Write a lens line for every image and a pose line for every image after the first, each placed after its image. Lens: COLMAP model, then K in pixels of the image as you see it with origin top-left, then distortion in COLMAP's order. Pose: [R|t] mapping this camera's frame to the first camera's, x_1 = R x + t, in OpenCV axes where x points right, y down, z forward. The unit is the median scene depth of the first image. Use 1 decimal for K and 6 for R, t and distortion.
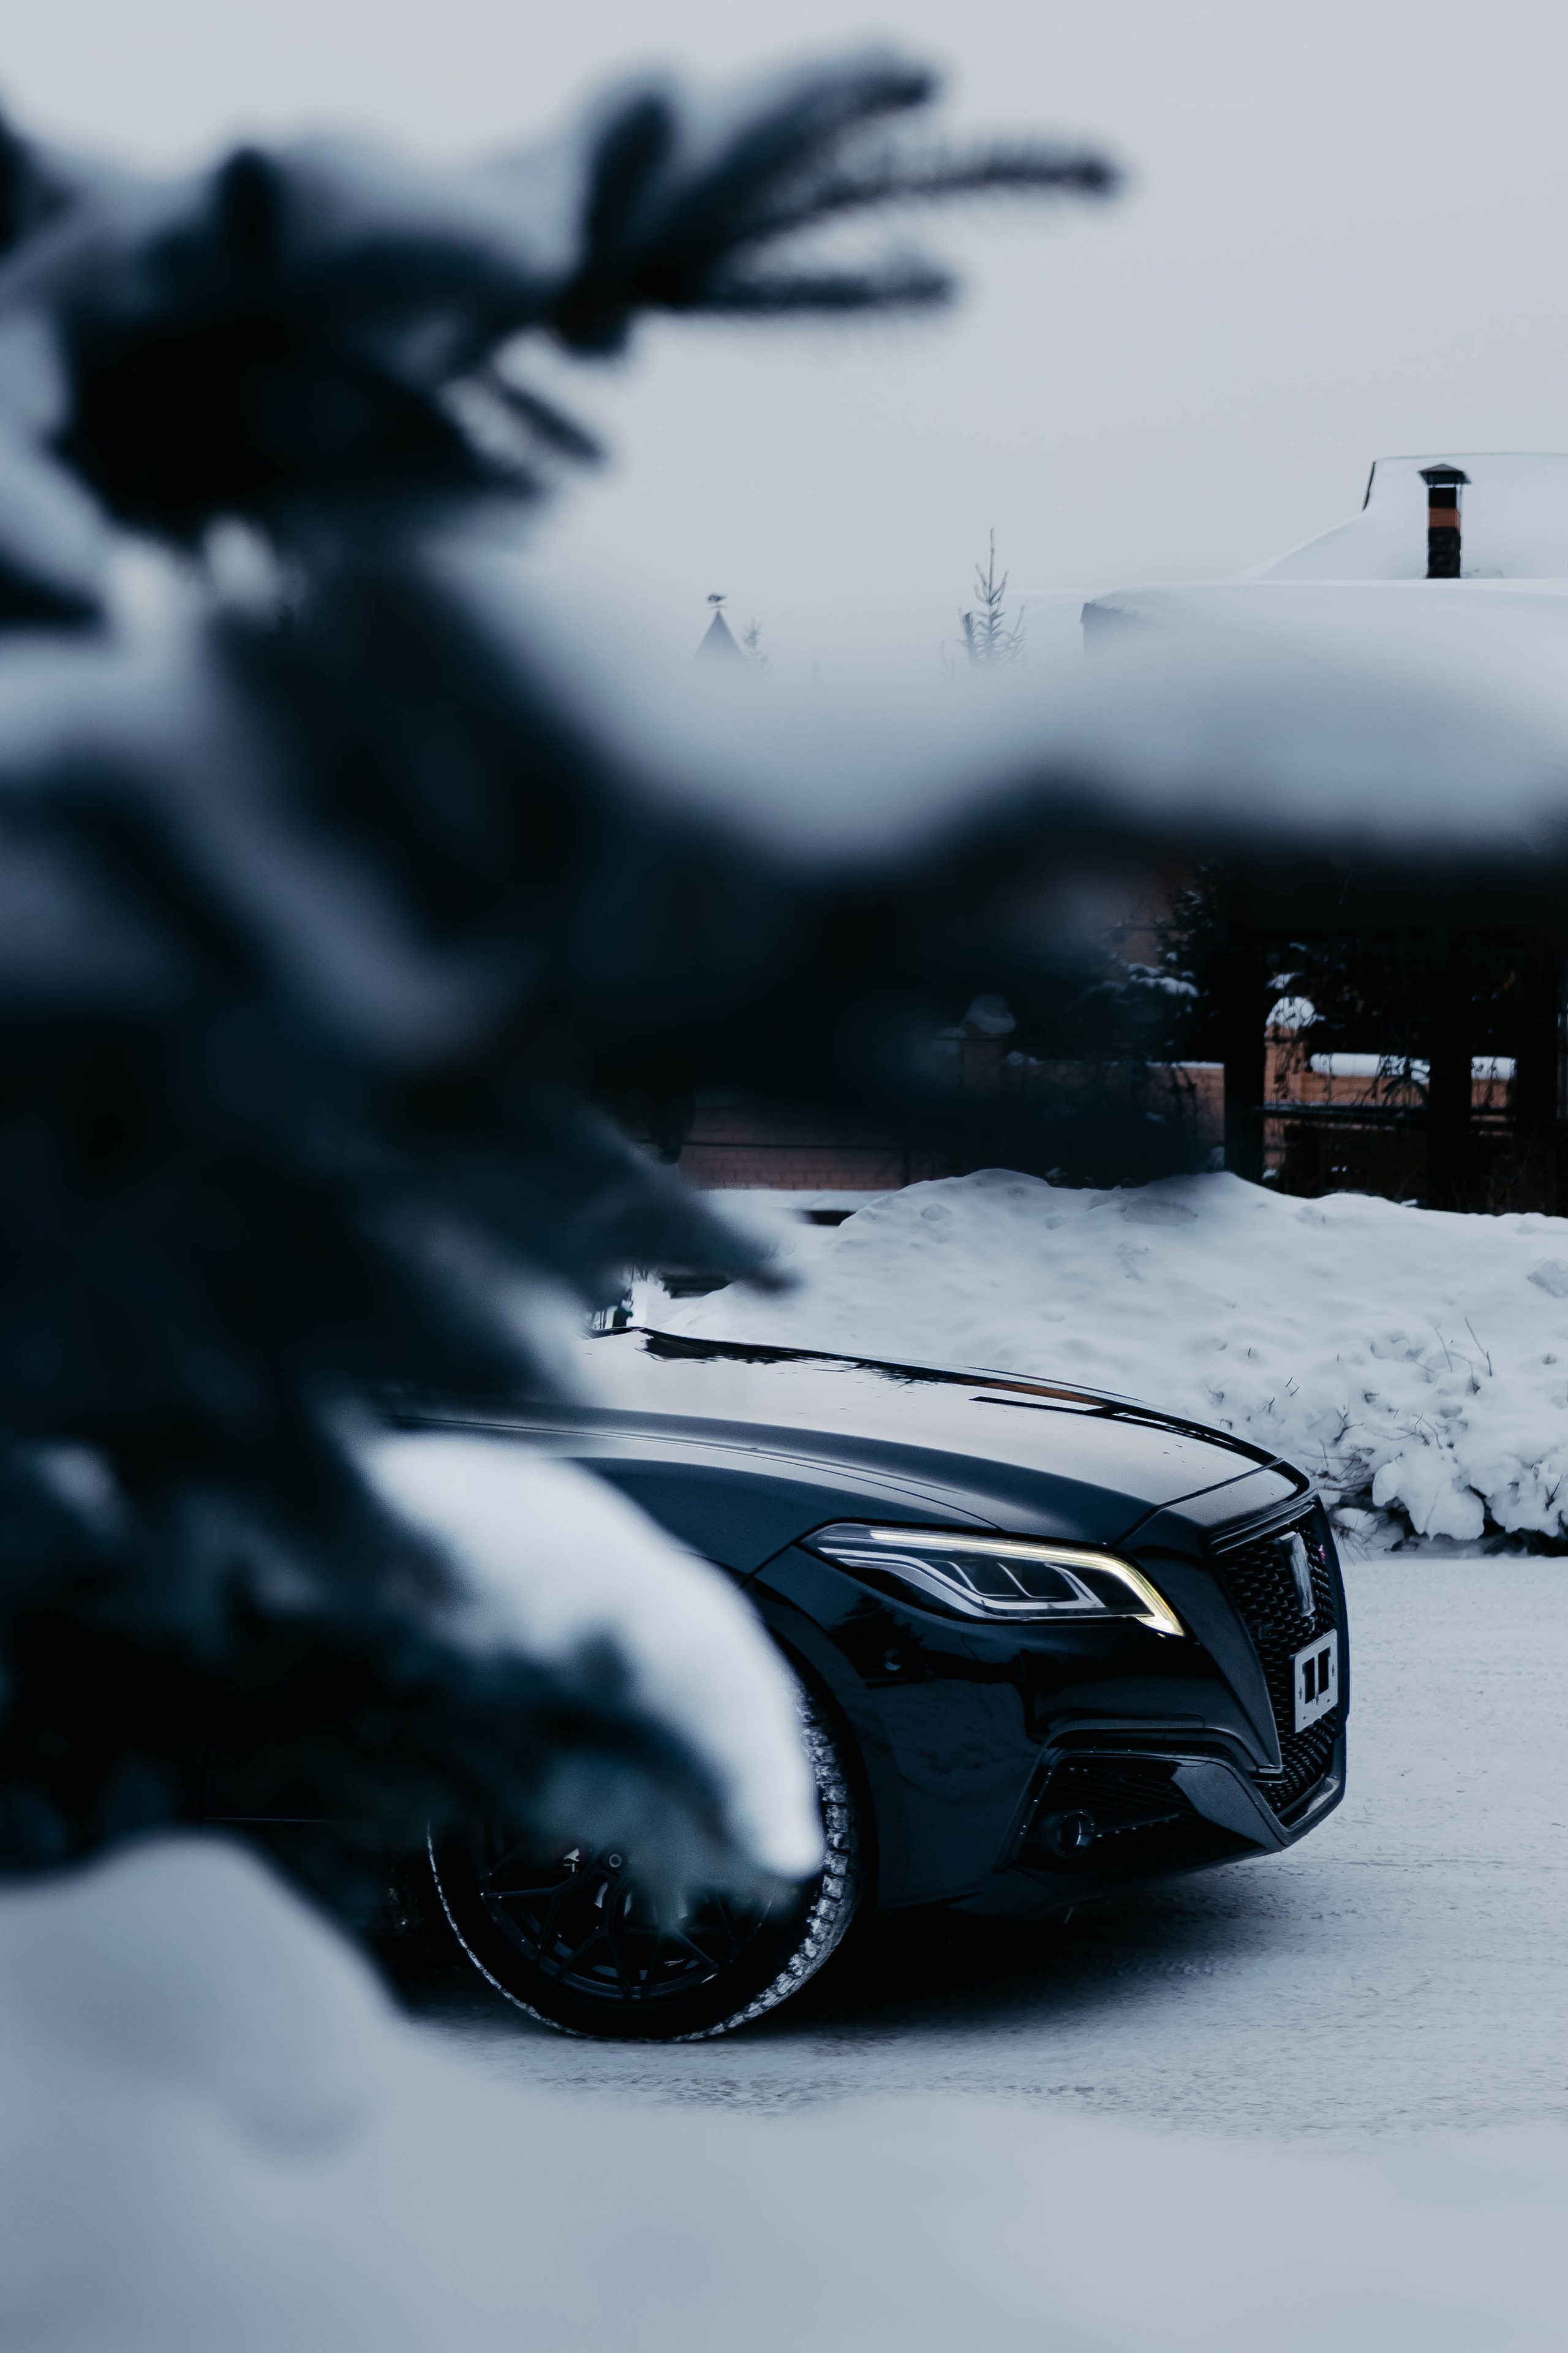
lens RADIAL K [[4079.1, 0, 986.6], [0, 4079.1, 1148.9], [0, 0, 1]] dist [0.049918, 0.000000]
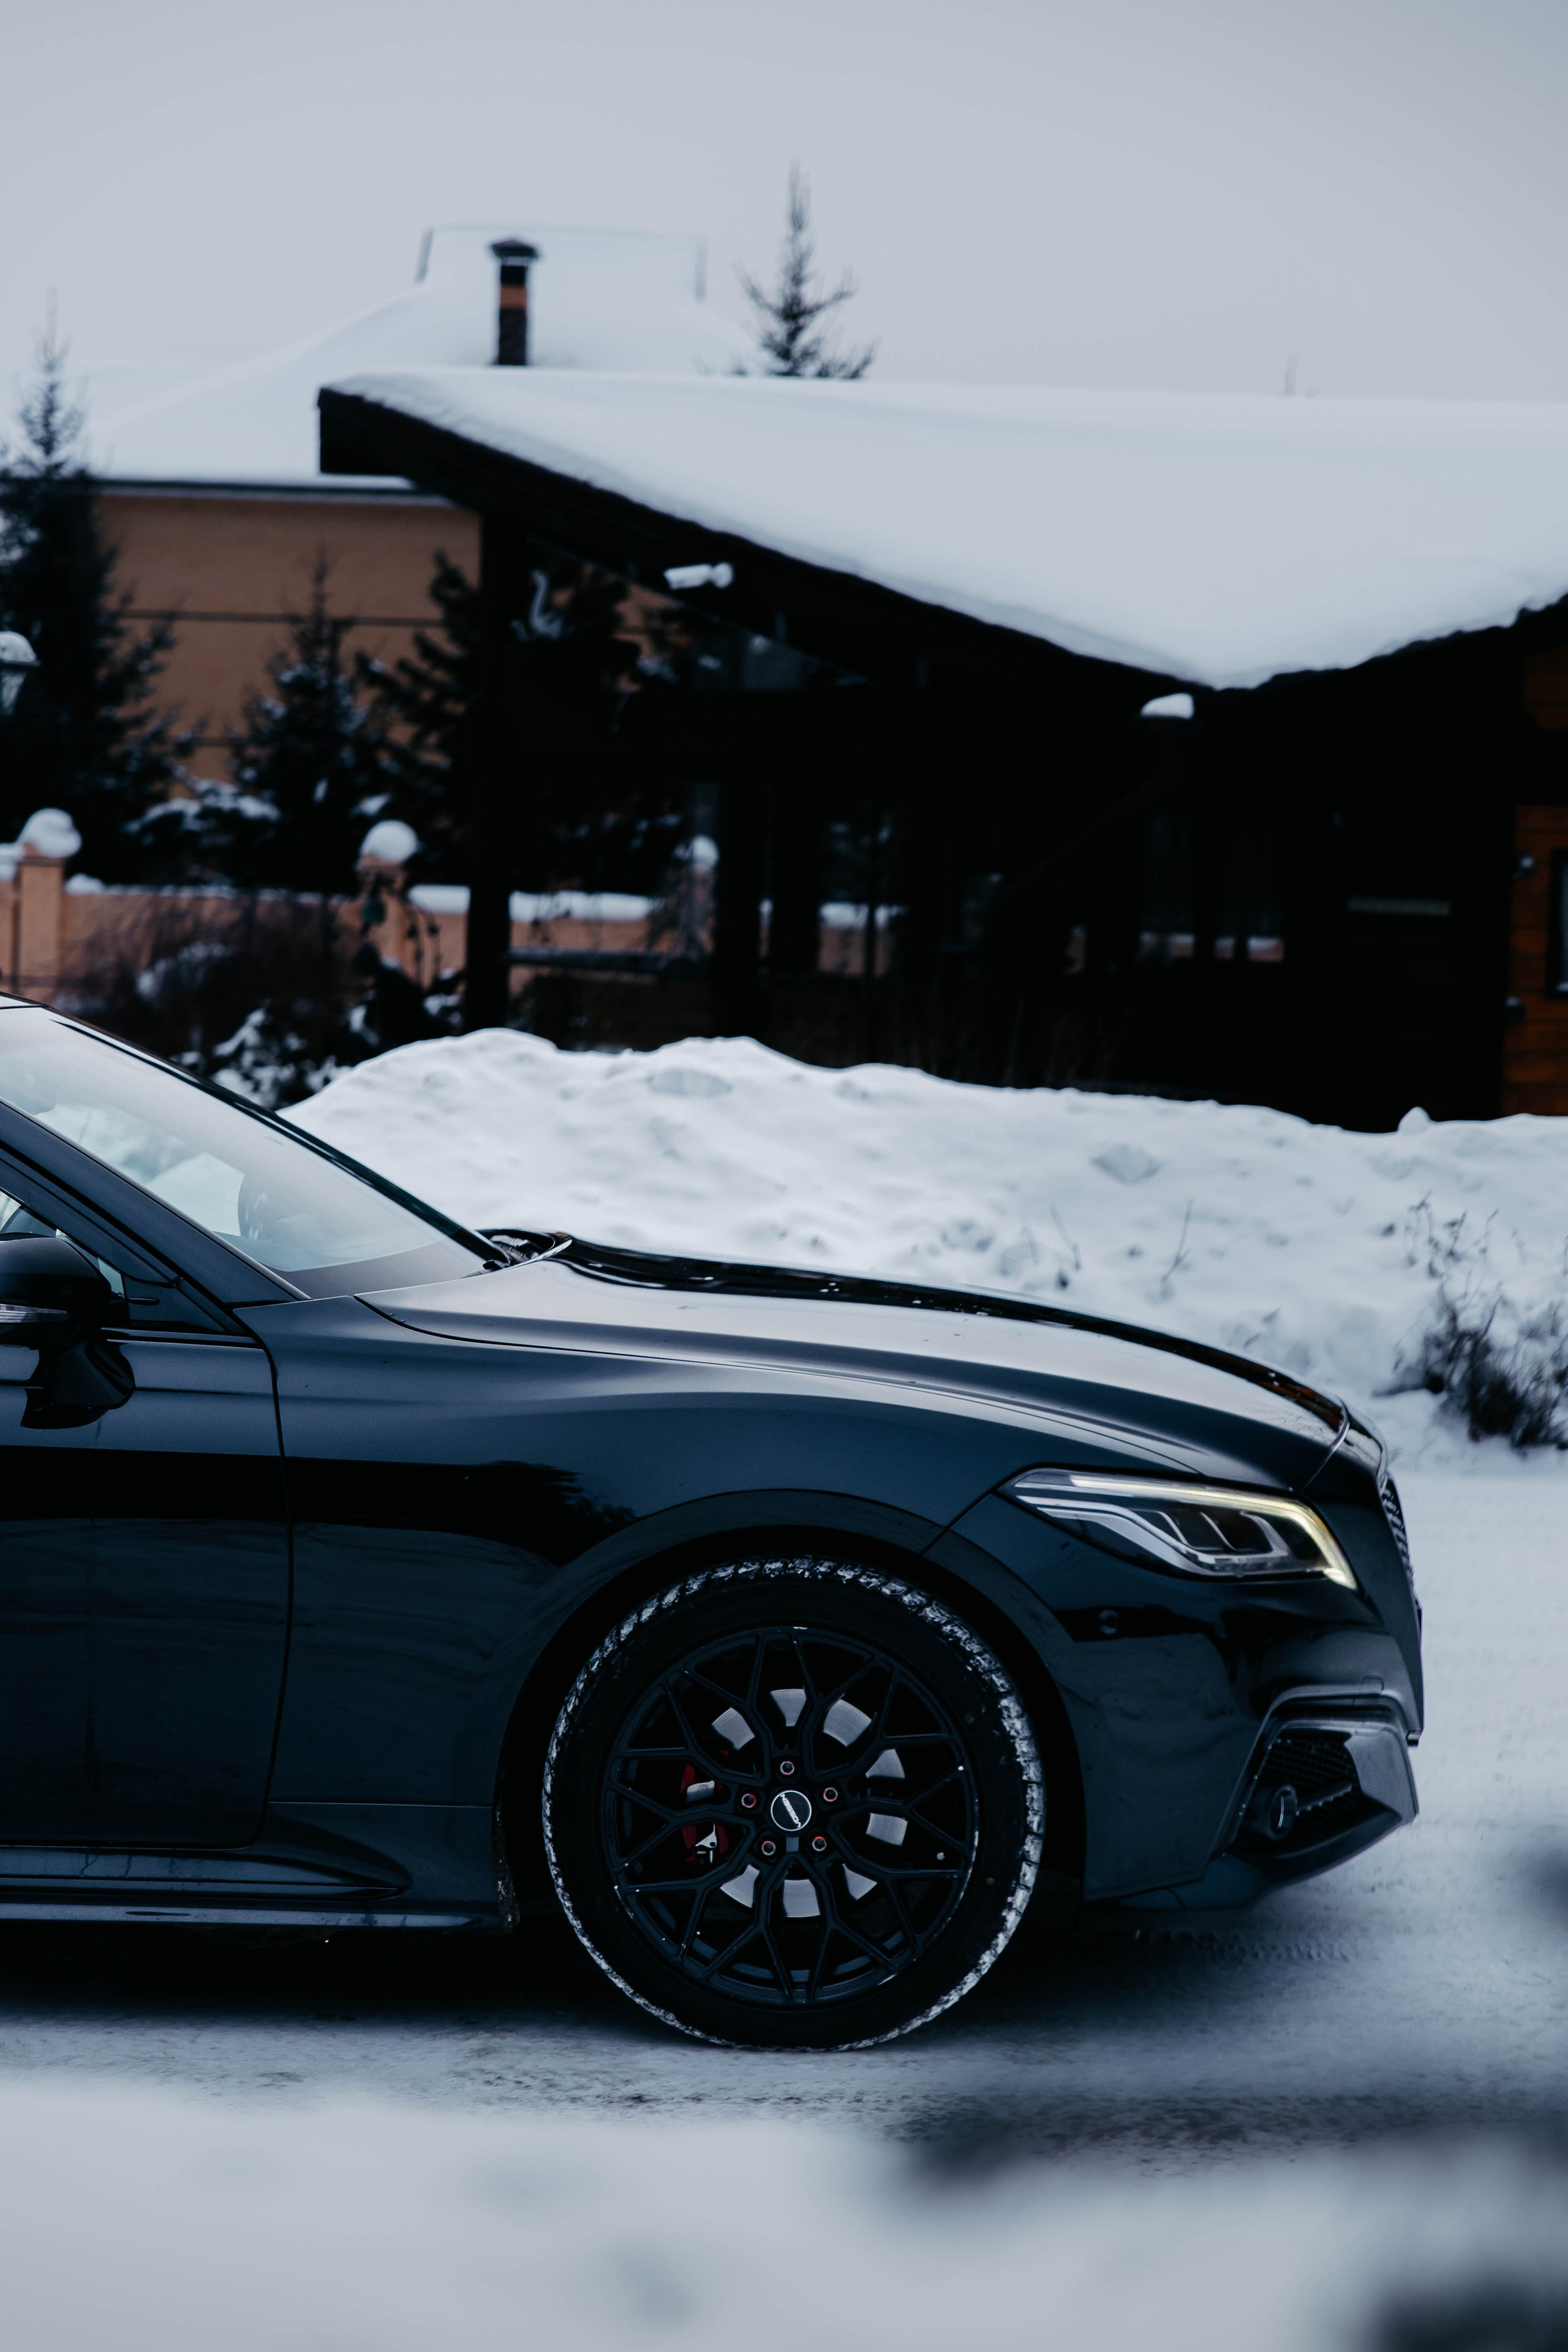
lens RADIAL K [[4465.8, 0, 771.6], [0, 4465.8, 1180.3], [0, 0, 1]] dist [0.054345, 0.000000]
pose [[0.984072, 0.011979, 0.177367, -0.119842], [-0.019596, 0.998956, 0.041259, -0.004406], [-0.176688, -0.044078, 0.983280, 0.025915]]
